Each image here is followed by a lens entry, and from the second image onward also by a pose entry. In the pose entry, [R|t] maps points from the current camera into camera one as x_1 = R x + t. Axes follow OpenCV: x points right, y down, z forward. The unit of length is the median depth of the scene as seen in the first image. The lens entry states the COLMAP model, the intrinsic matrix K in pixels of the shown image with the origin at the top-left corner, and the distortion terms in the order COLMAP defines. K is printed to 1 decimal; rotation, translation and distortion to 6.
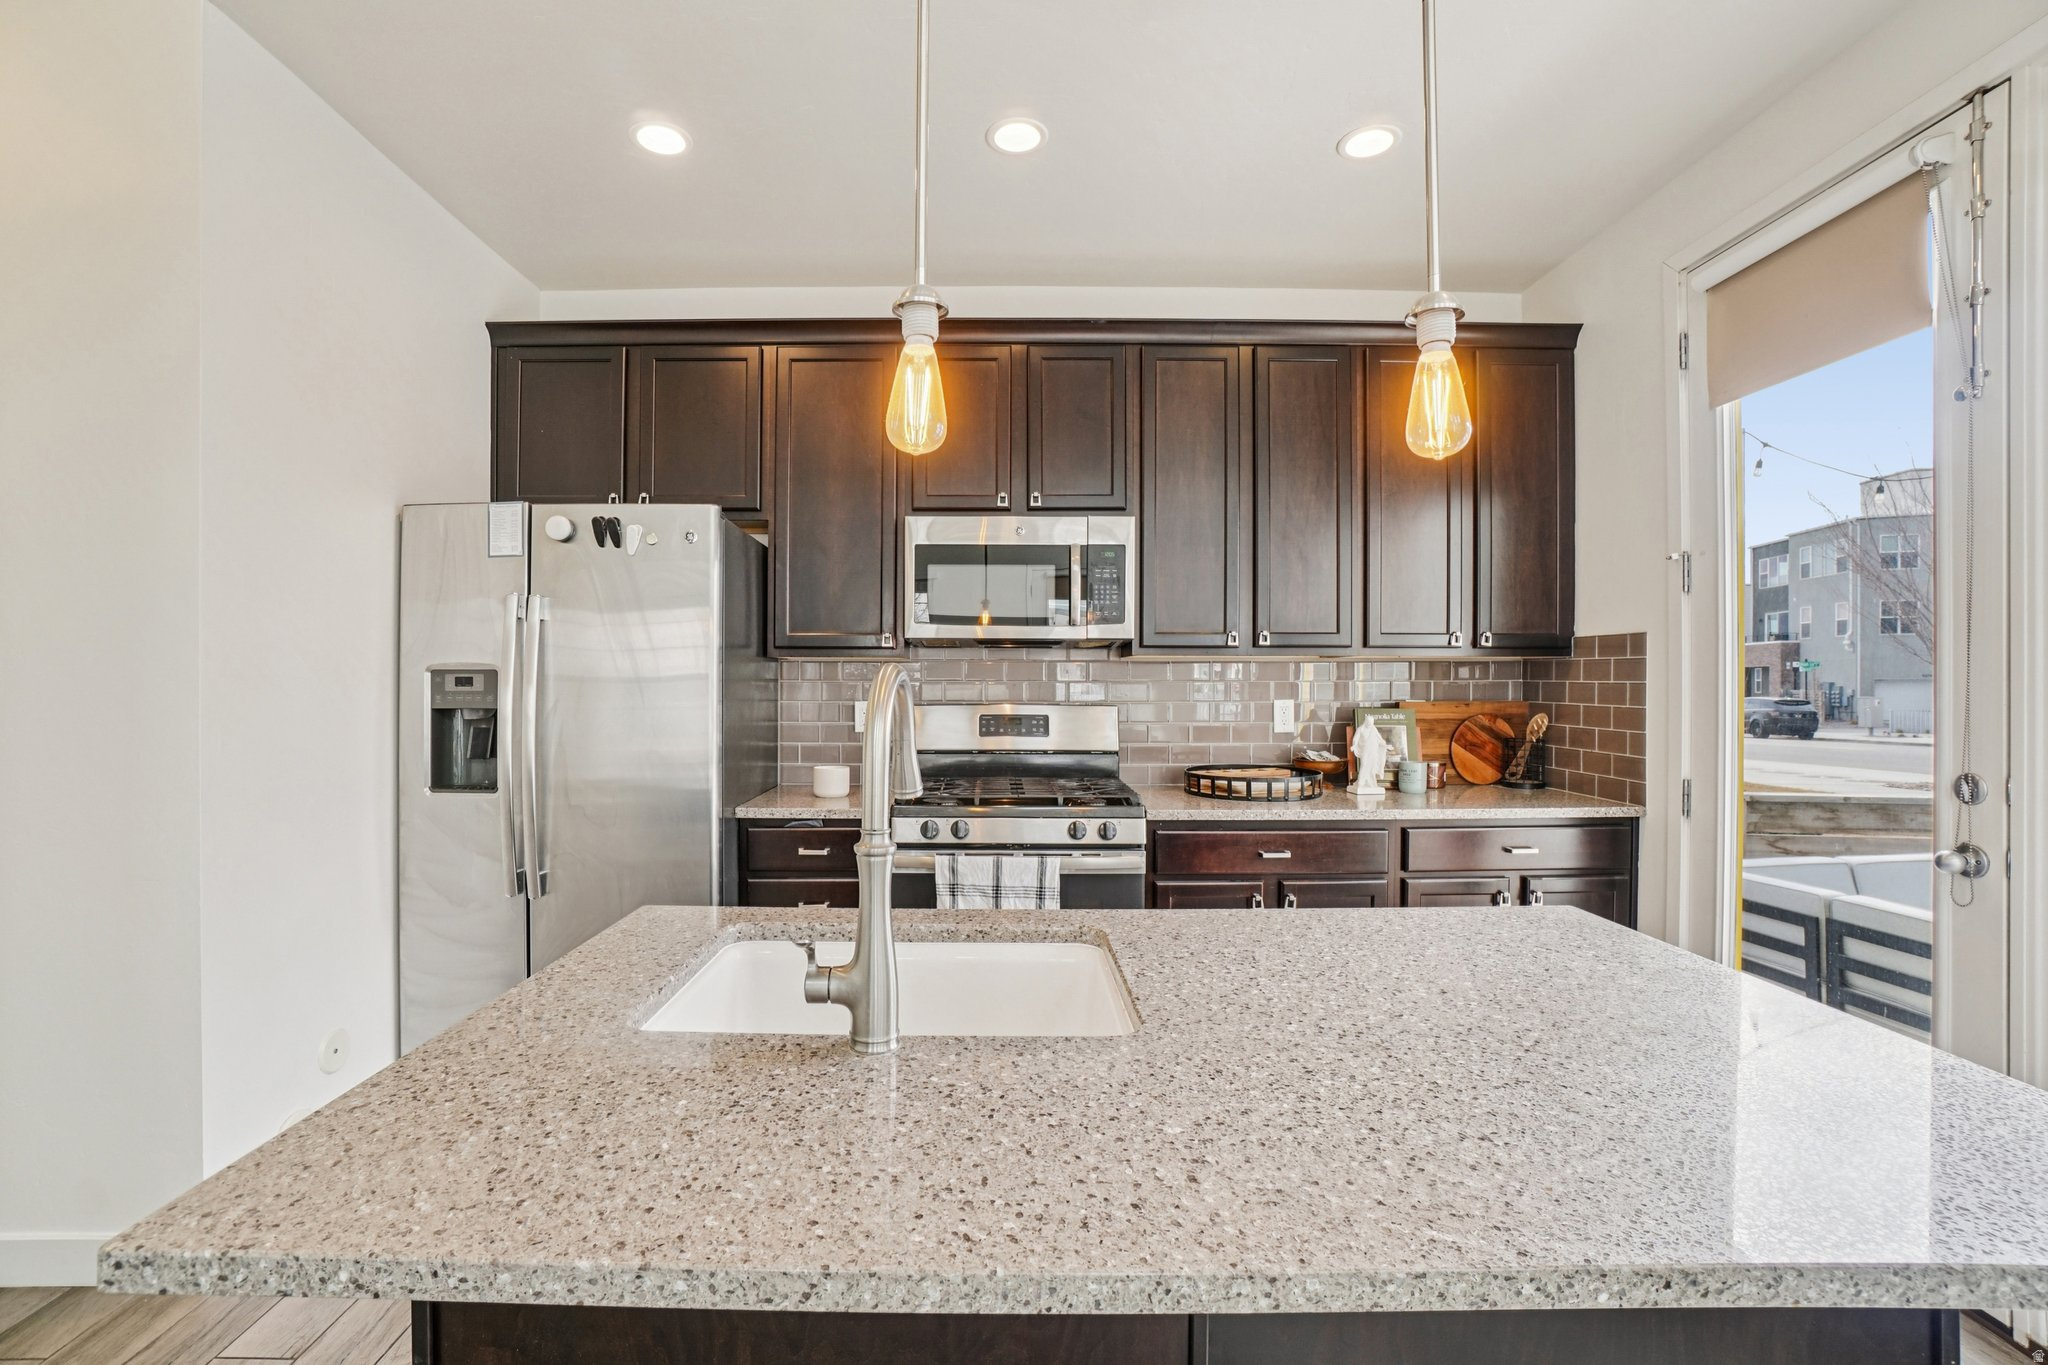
lens RADIAL K [[919.9, 0, 1019.5], [0, 919.9, 689.1], [0, 0, 1]] dist [-0.046732, 0.018301]
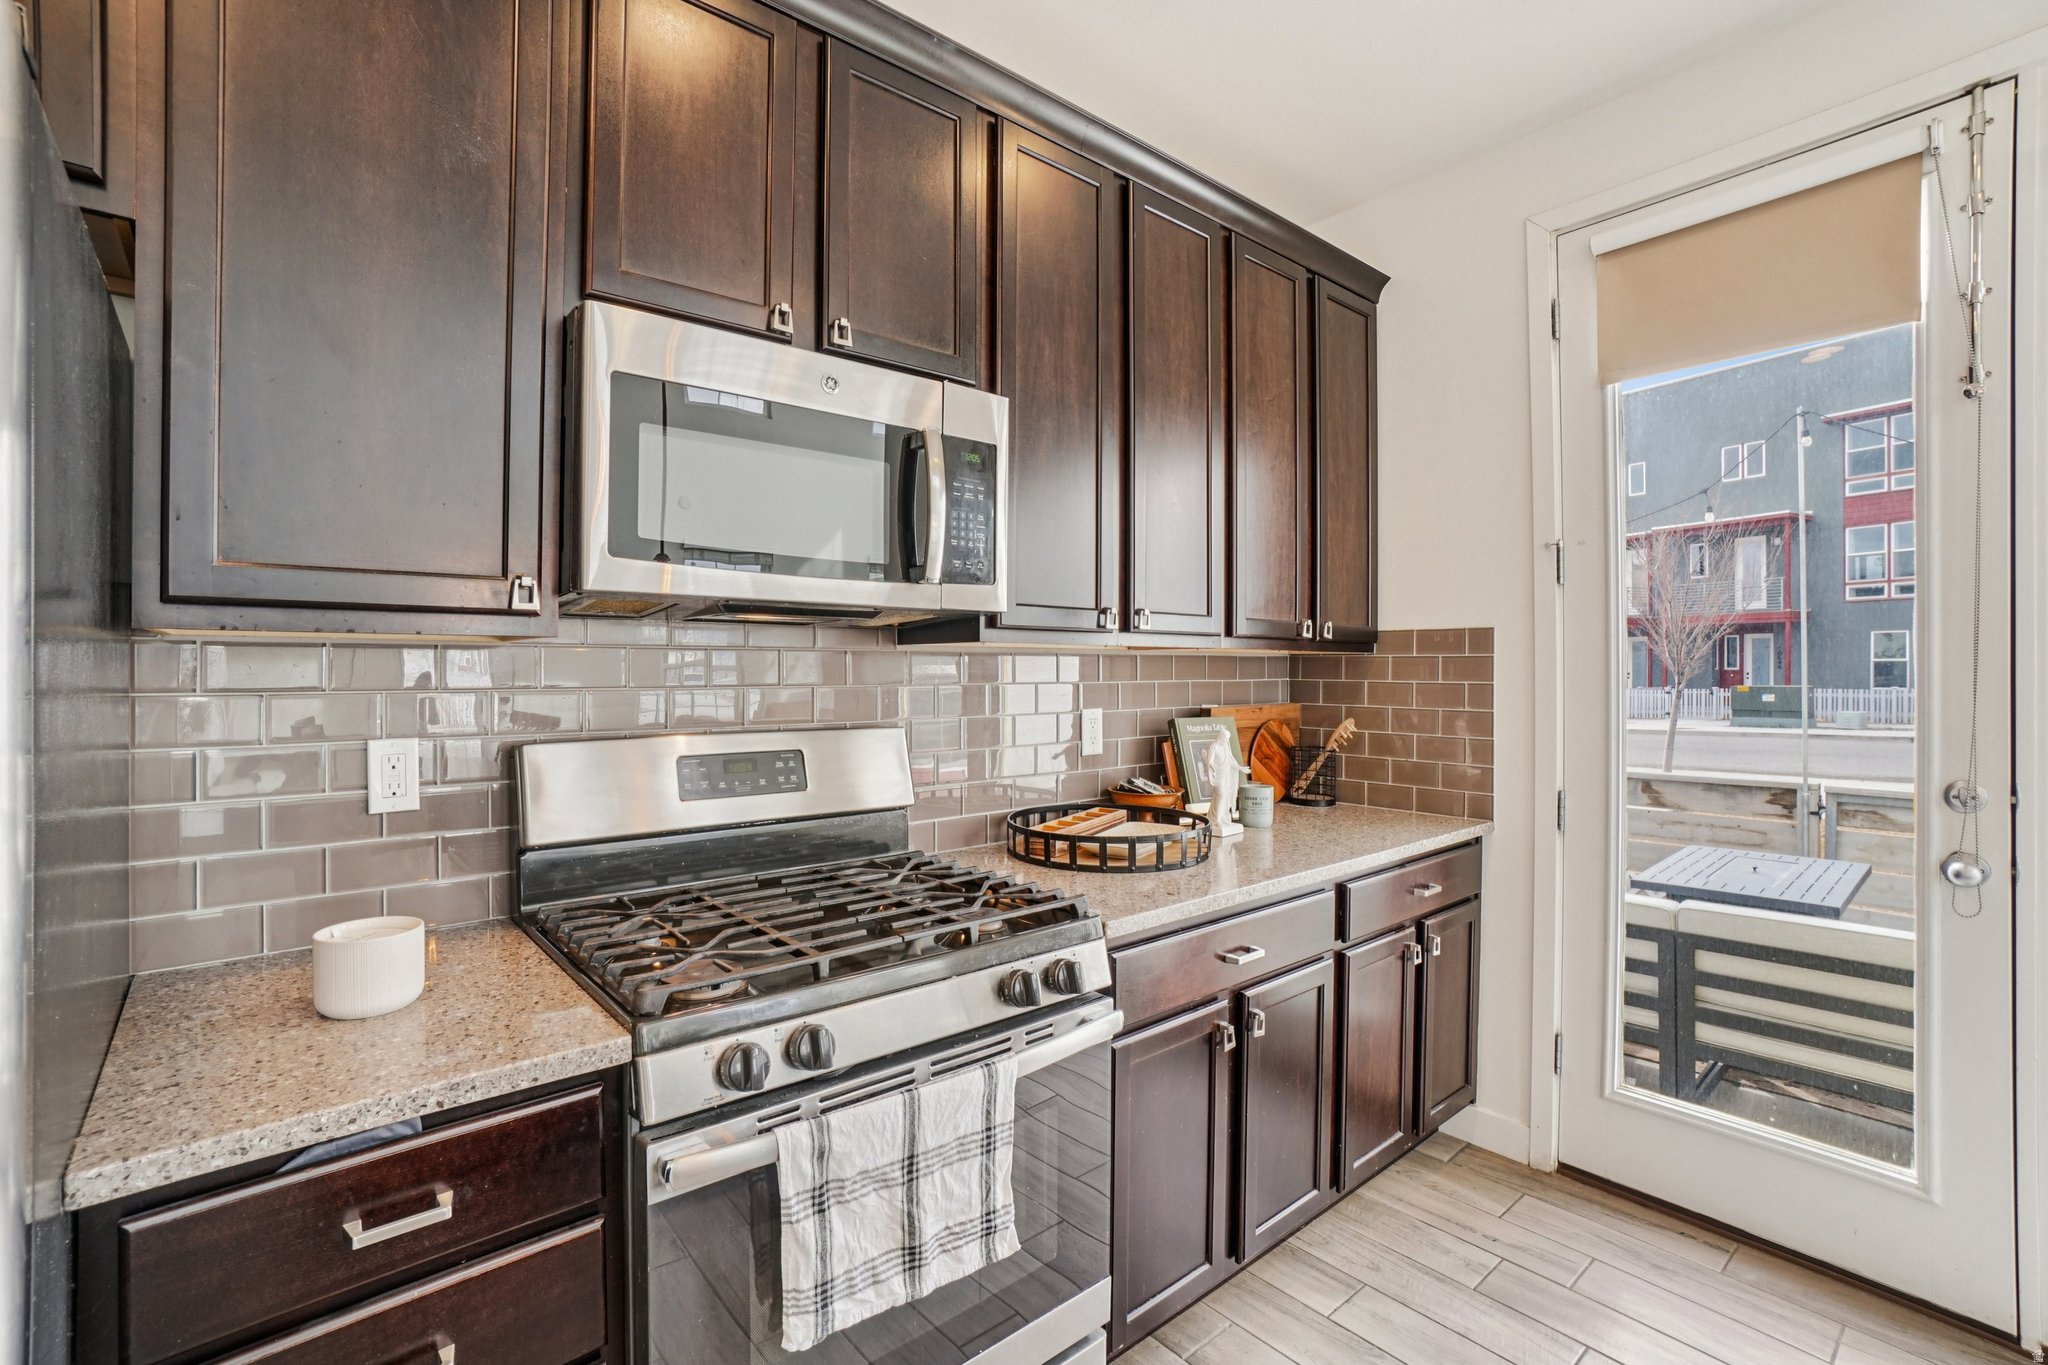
lens RADIAL K [[912.2, 0, 998.5], [0, 912.2, 684.2], [0, 0, 1]] dist [-0.040143, 0.015204]
pose [[0.778823, -0.009496, 0.627172, -0.238217], [0.004401, 0.999944, 0.009676, -0.016500], [-0.627229, -0.004776, 0.778820, 0.572200]]
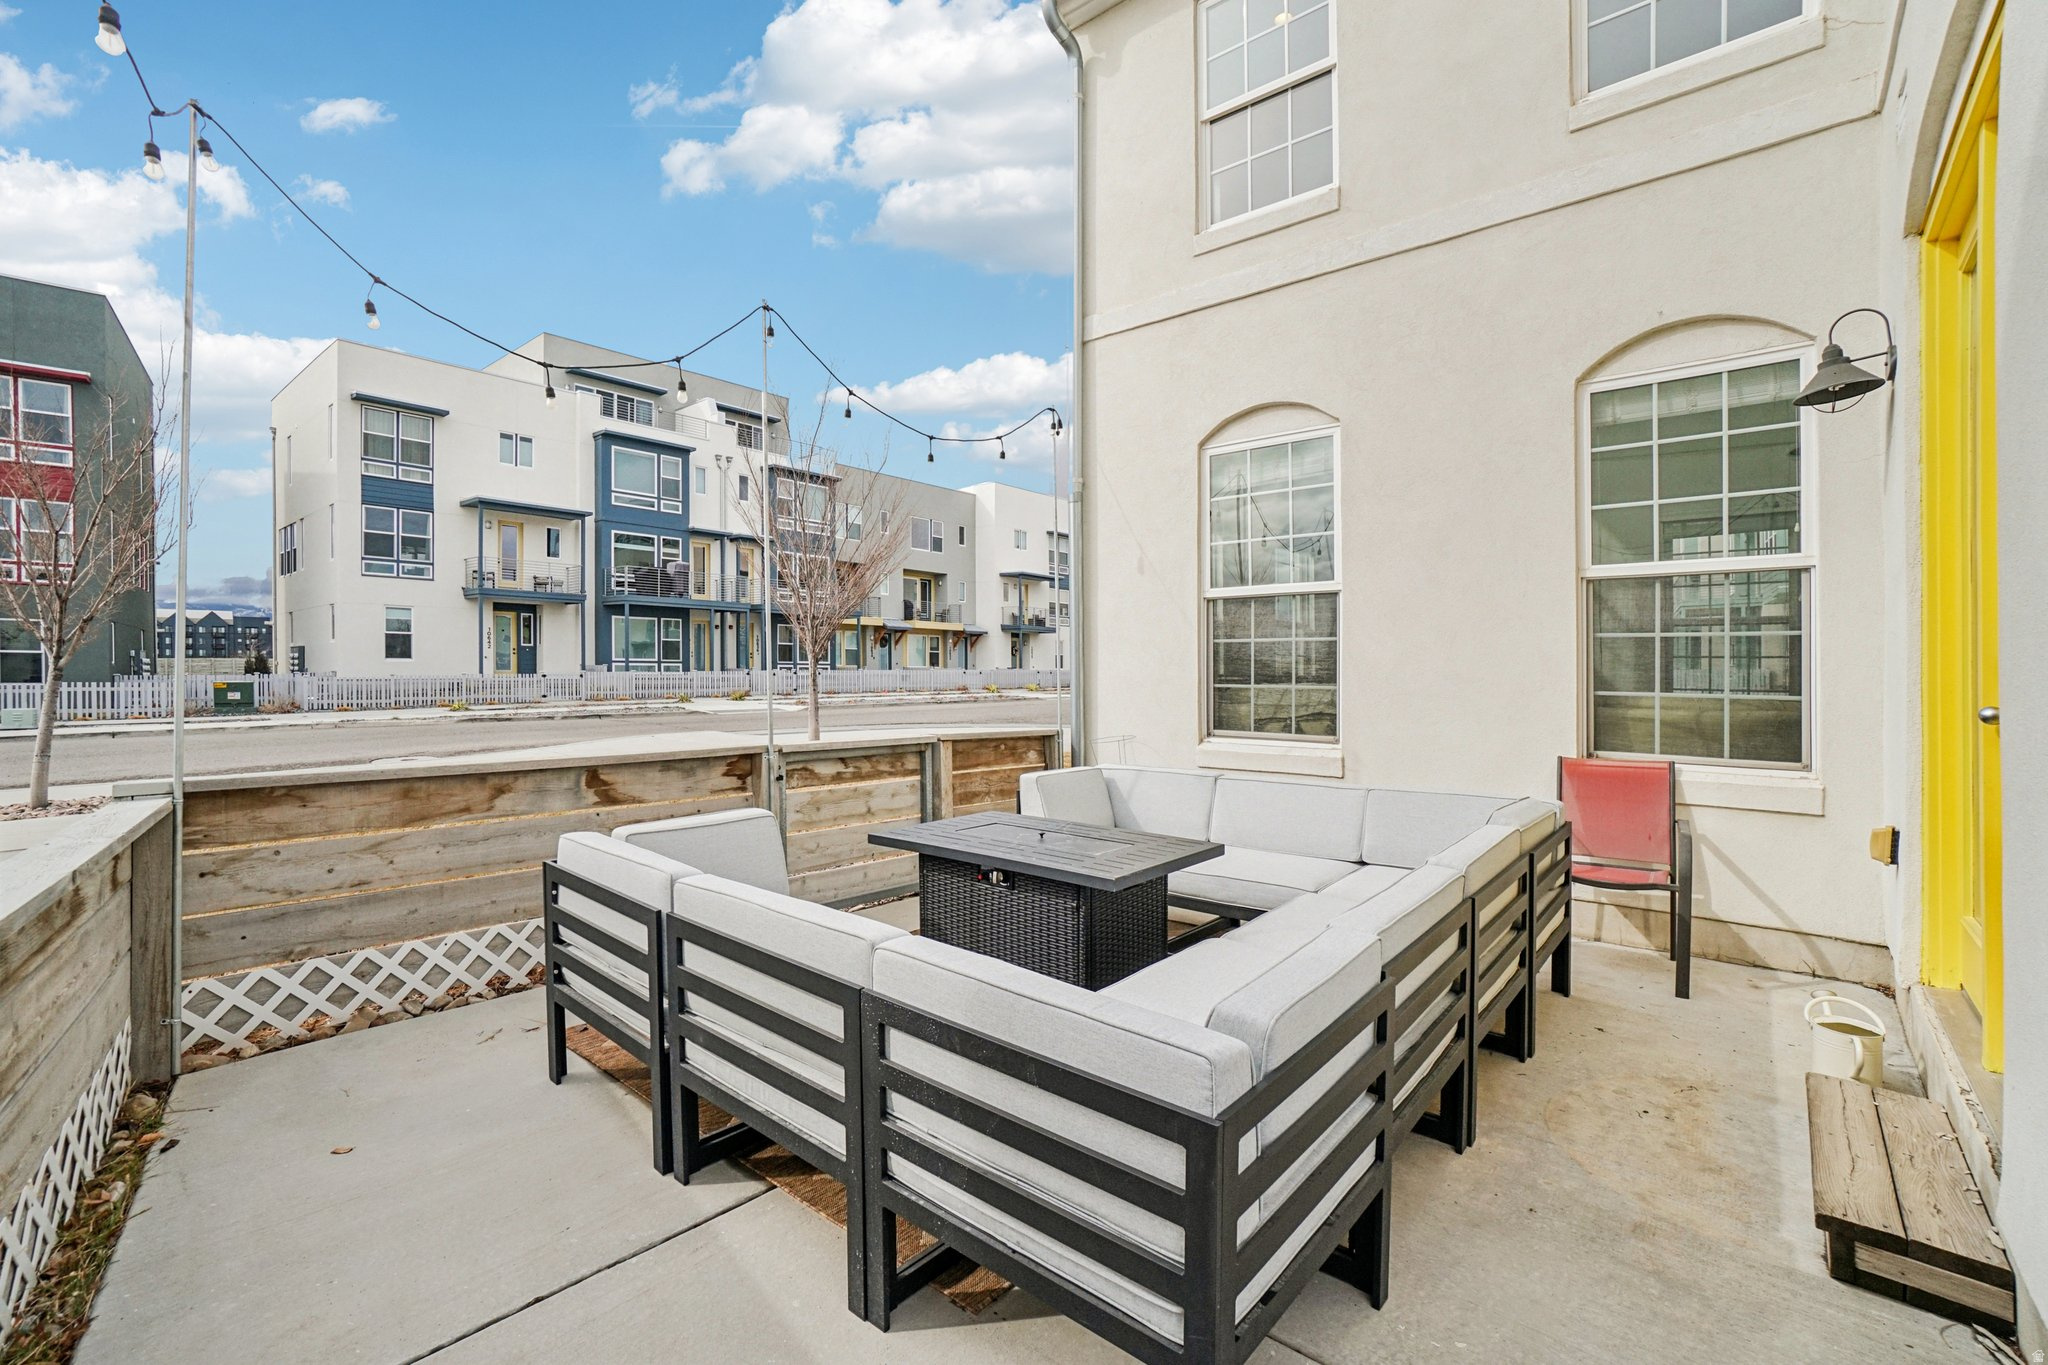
lens RADIAL K [[880.7, 0, 998.5], [0, 880.7, 684.9], [0, 0, 1]] dist [-0.022332, 0.000213]
pose [[-0.740283, -0.007044, 0.672258, 0.861538], [-0.000952, 0.999955, 0.009429, 0.091695], [-0.672295, 0.006340, -0.740256, 1.775985]]
